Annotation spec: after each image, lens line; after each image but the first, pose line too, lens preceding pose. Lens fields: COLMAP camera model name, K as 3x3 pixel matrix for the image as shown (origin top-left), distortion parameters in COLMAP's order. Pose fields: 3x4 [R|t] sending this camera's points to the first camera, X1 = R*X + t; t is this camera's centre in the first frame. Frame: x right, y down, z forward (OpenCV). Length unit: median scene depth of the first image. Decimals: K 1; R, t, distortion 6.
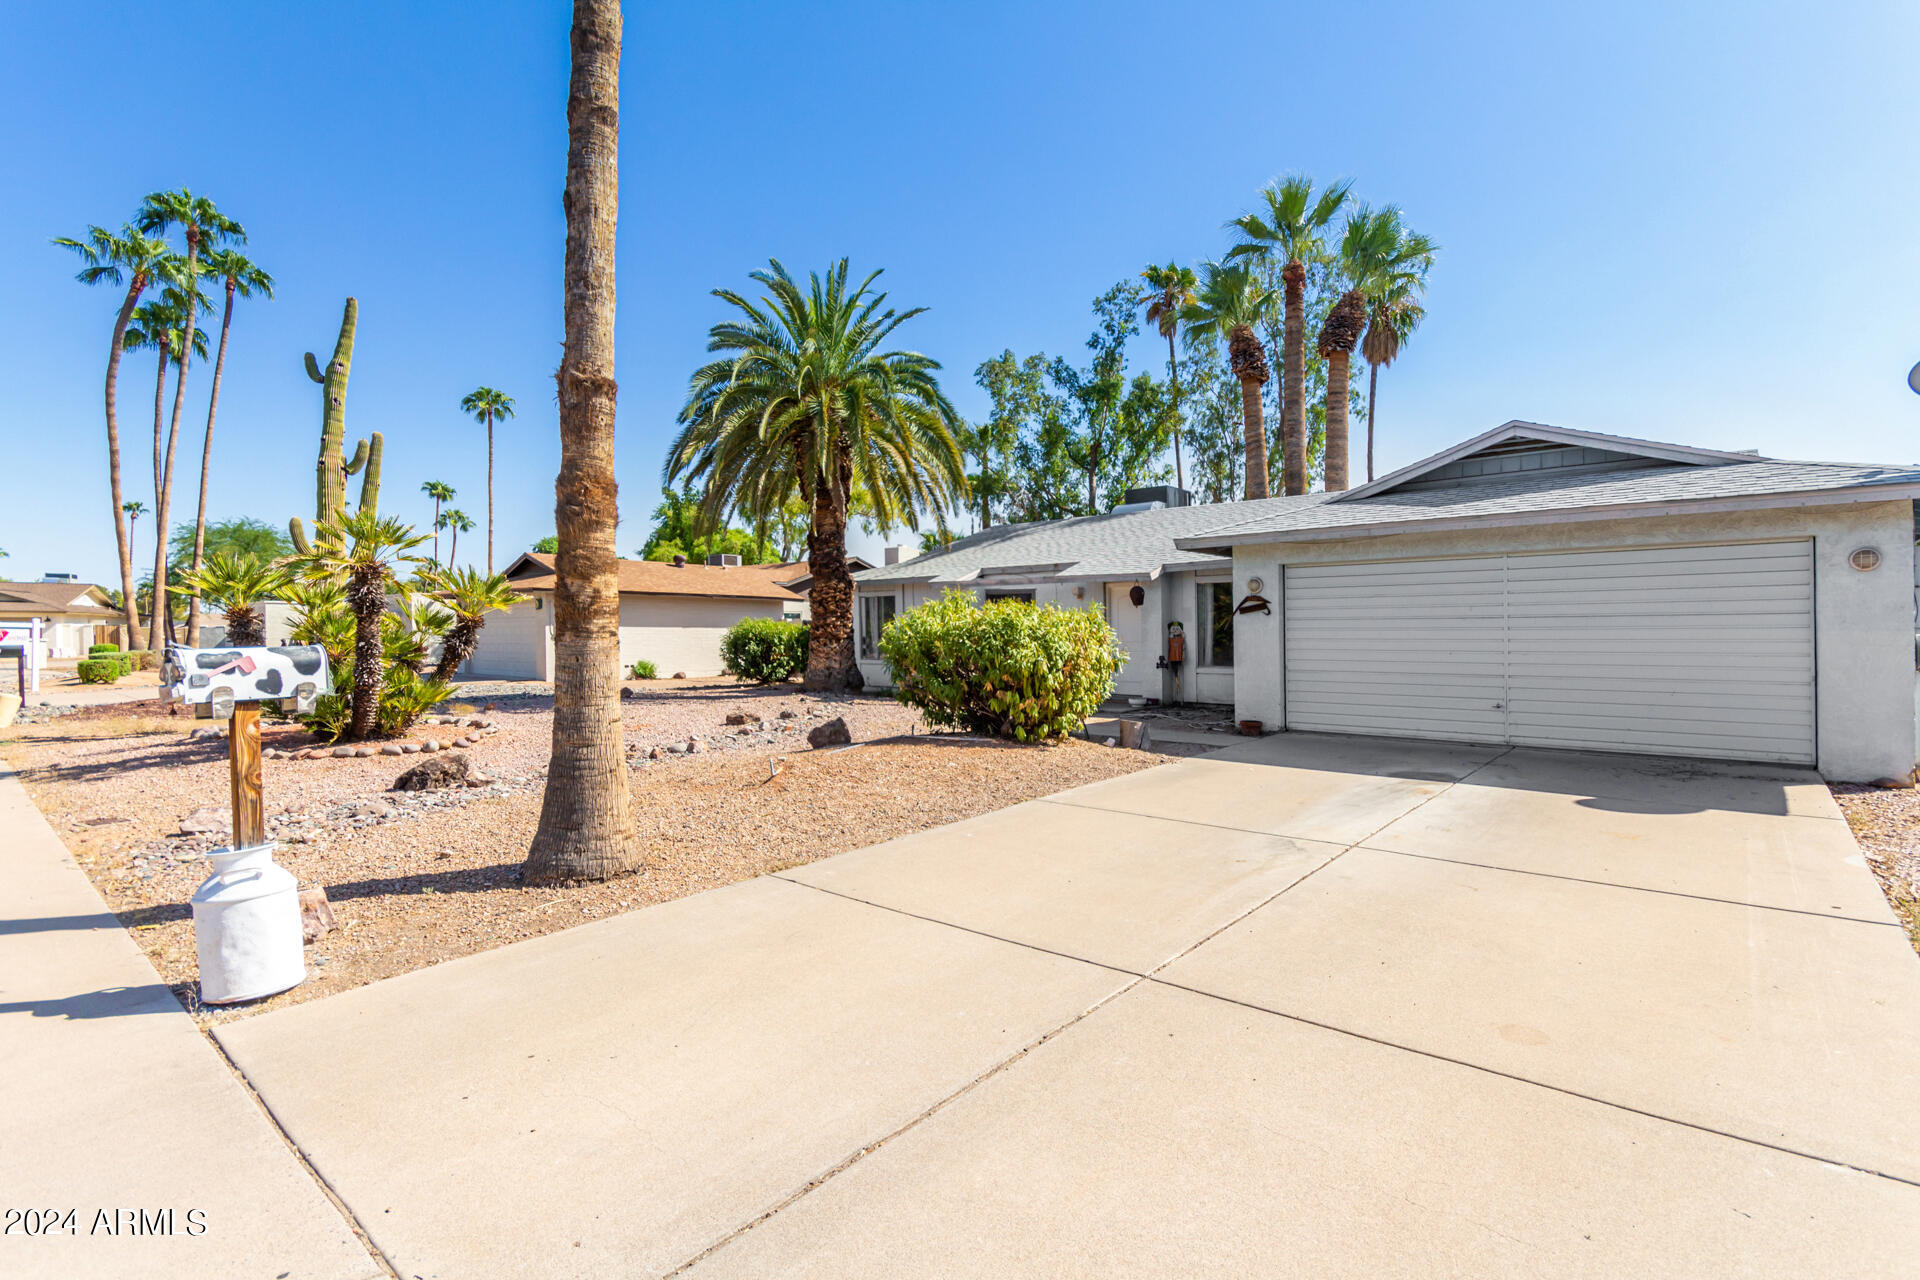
lens RADIAL K [[862.1, 0, 968.5], [0, 862.1, 636.4], [0, 0, 1]] dist [0.000656, 0.000548]
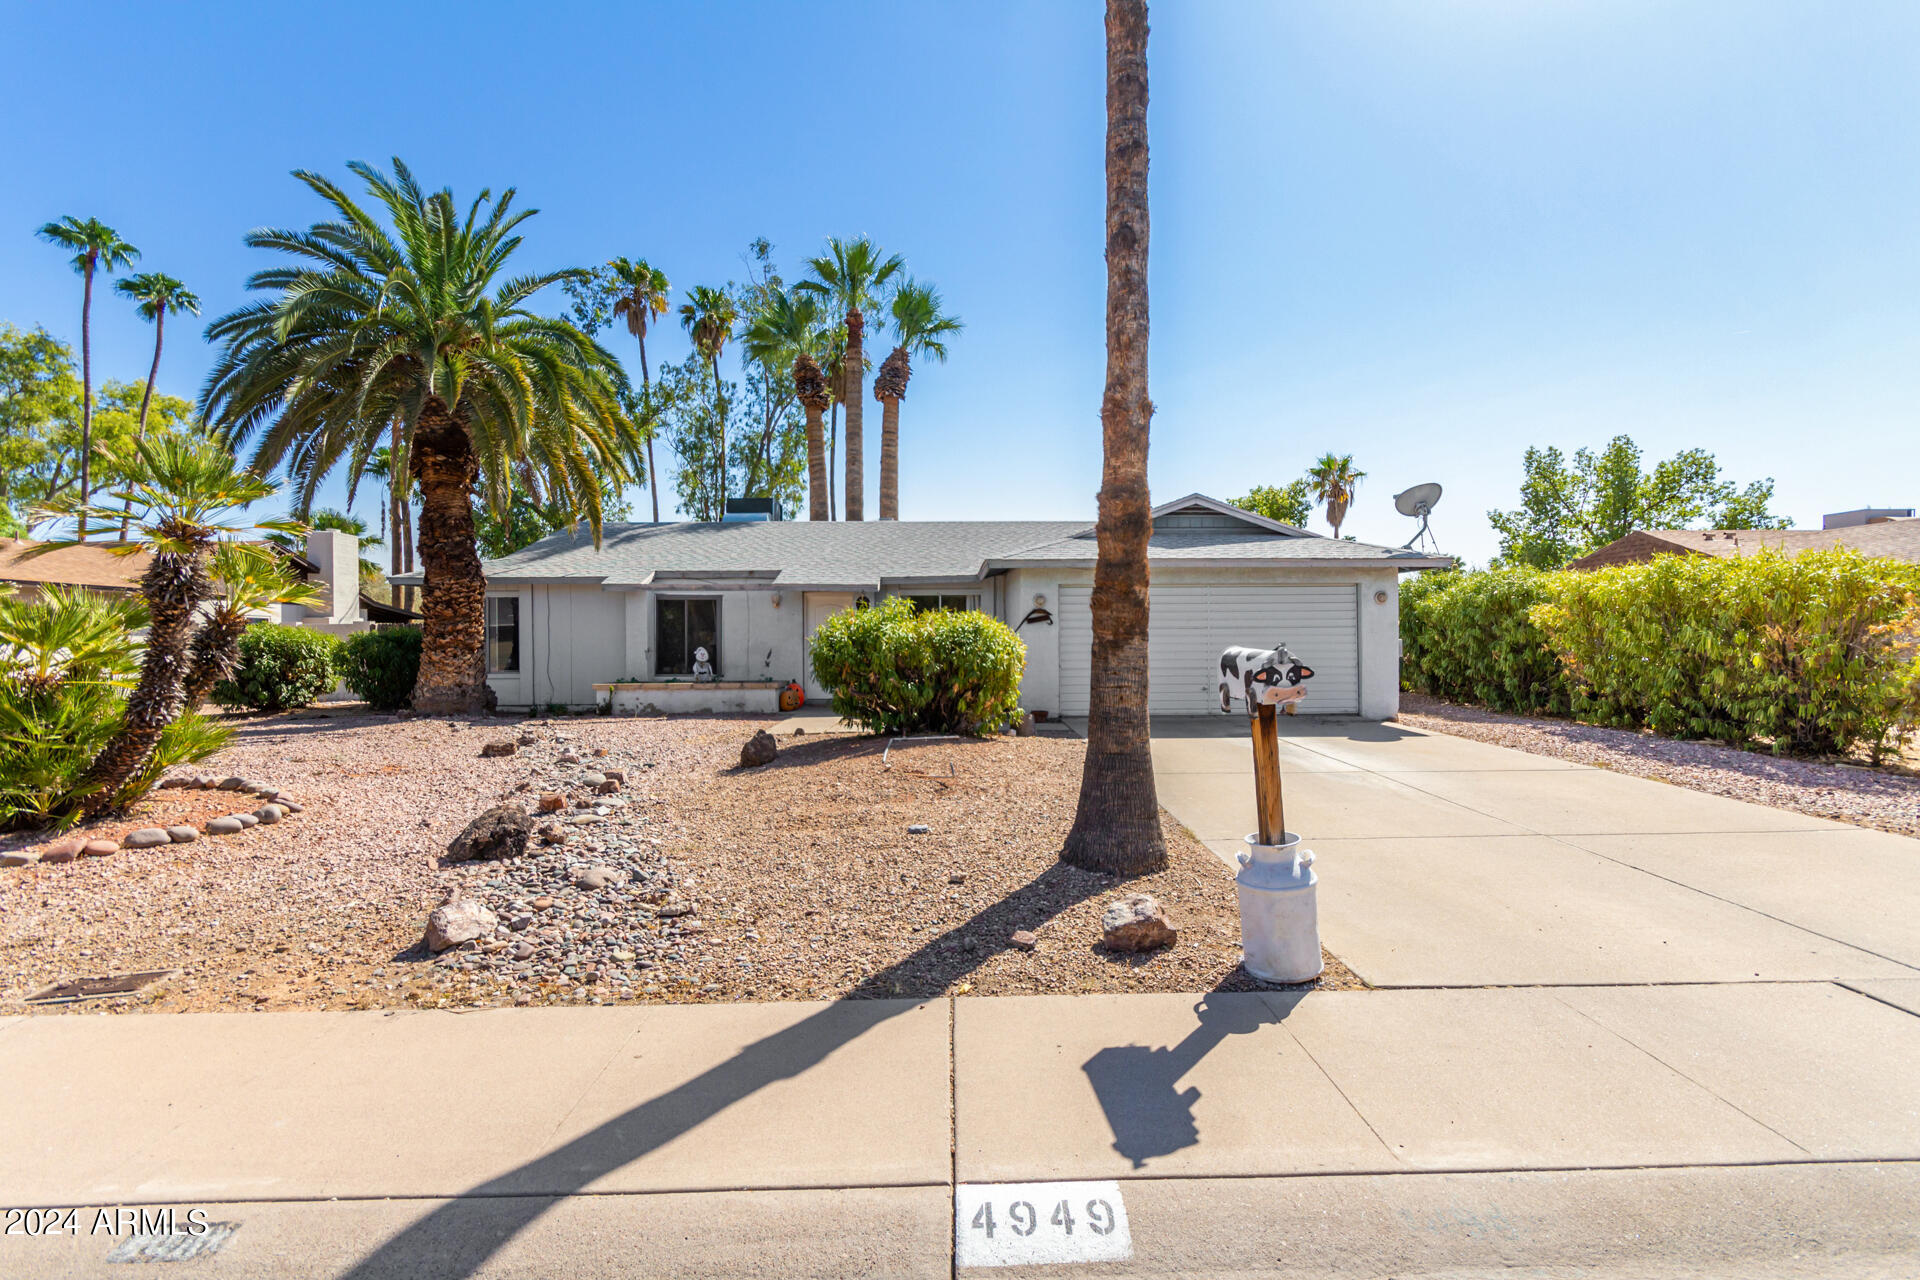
lens RADIAL K [[862.1, 0, 968.5], [0, 862.1, 636.4], [0, 0, 1]] dist [0.000656, 0.000548]
pose [[0.756641, 0.000706, 0.653830, -0.338737], [0.005971, 0.999950, -0.007990, 0.000766], [-0.653804, 0.009950, 0.756599, 0.082362]]
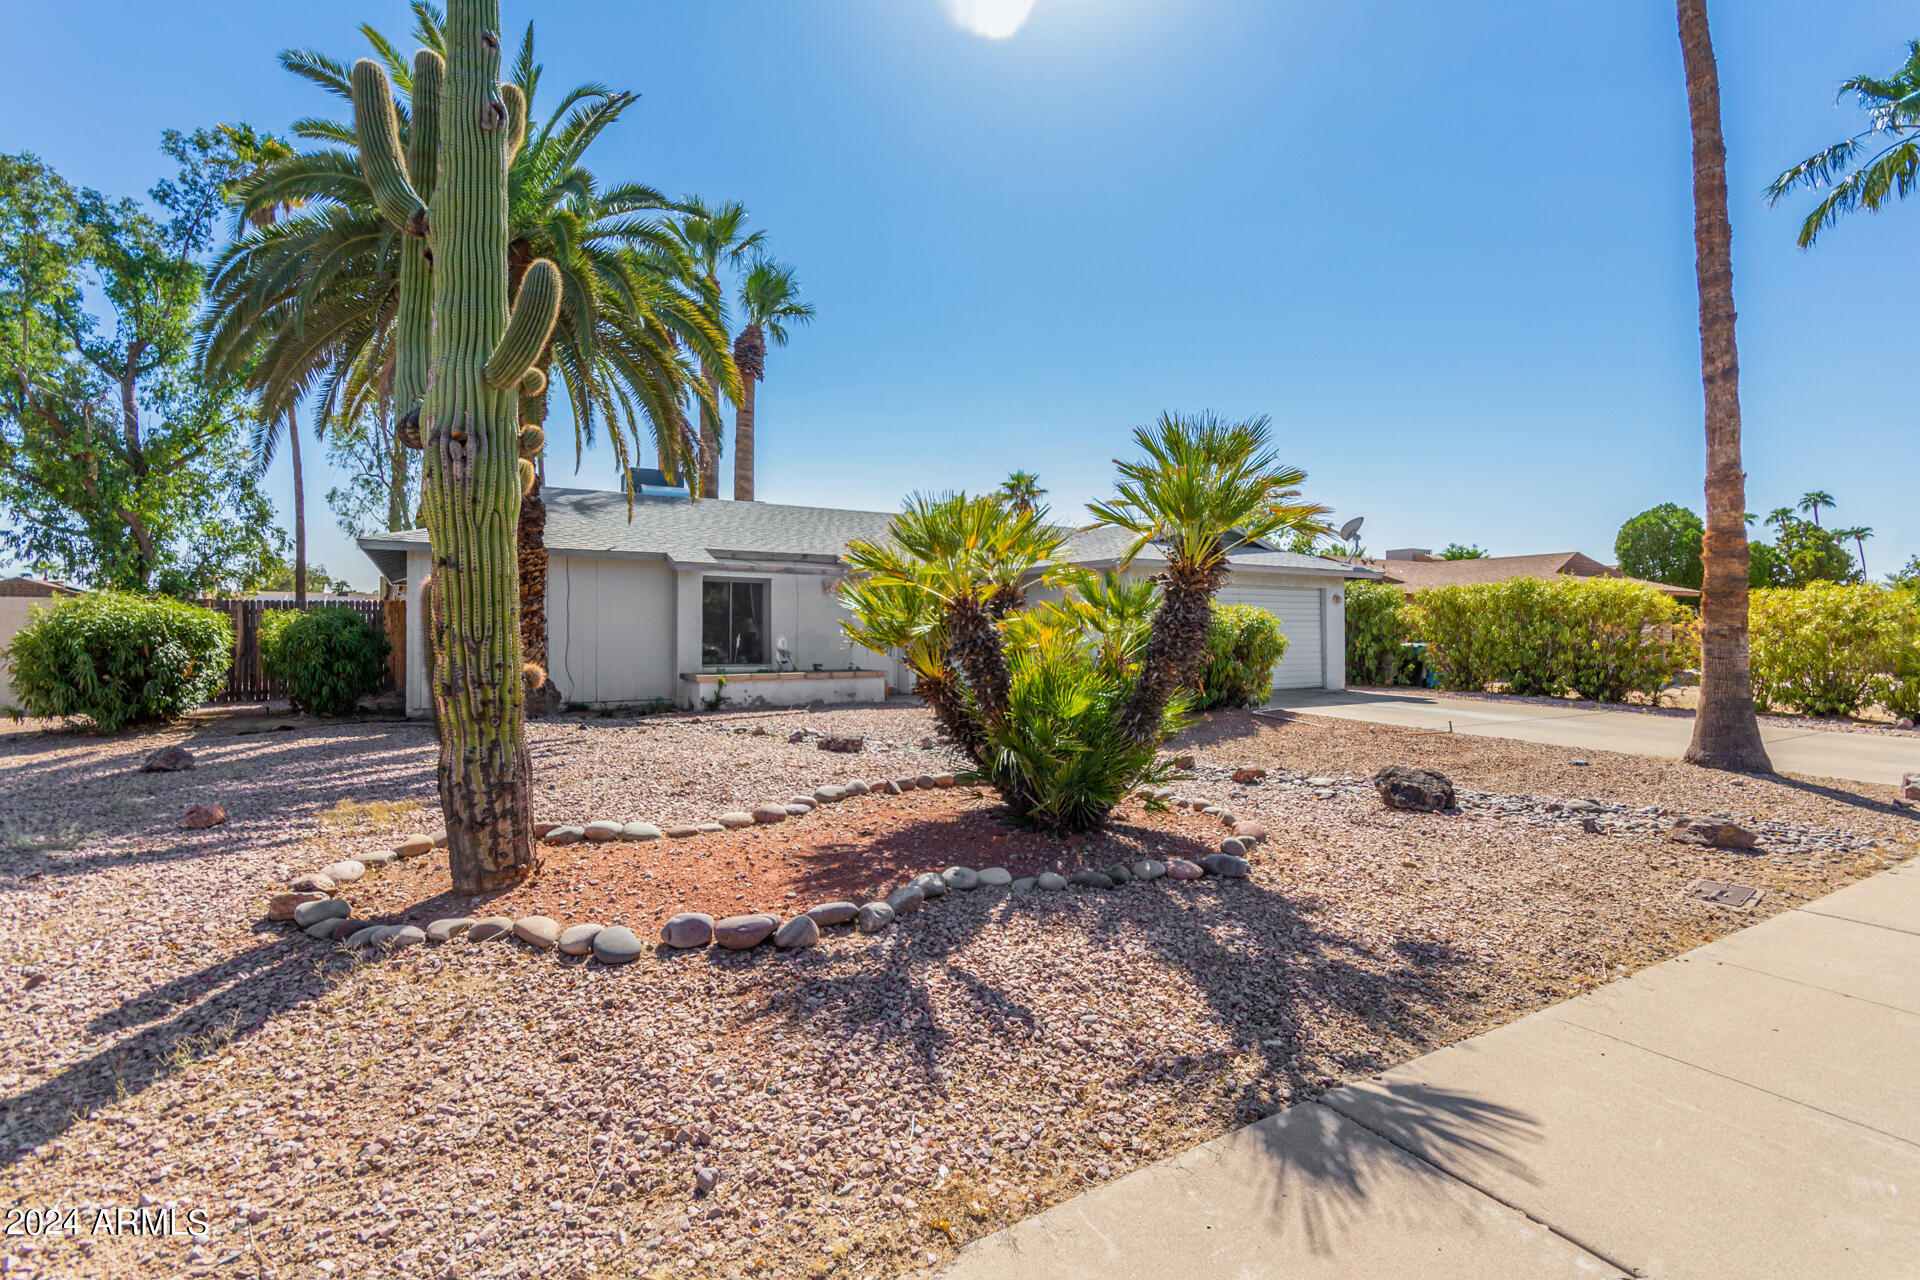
lens RADIAL K [[850.3, 0, 954.8], [0, 850.3, 627.0], [0, 0, 1]] dist [-0.002395, -0.000644]
pose [[0.353209, 0.006531, 0.935521, -0.672120], [-0.000504, 0.999977, -0.006791, 0.001962], [-0.935544, 0.001927, 0.353205, 0.490377]]
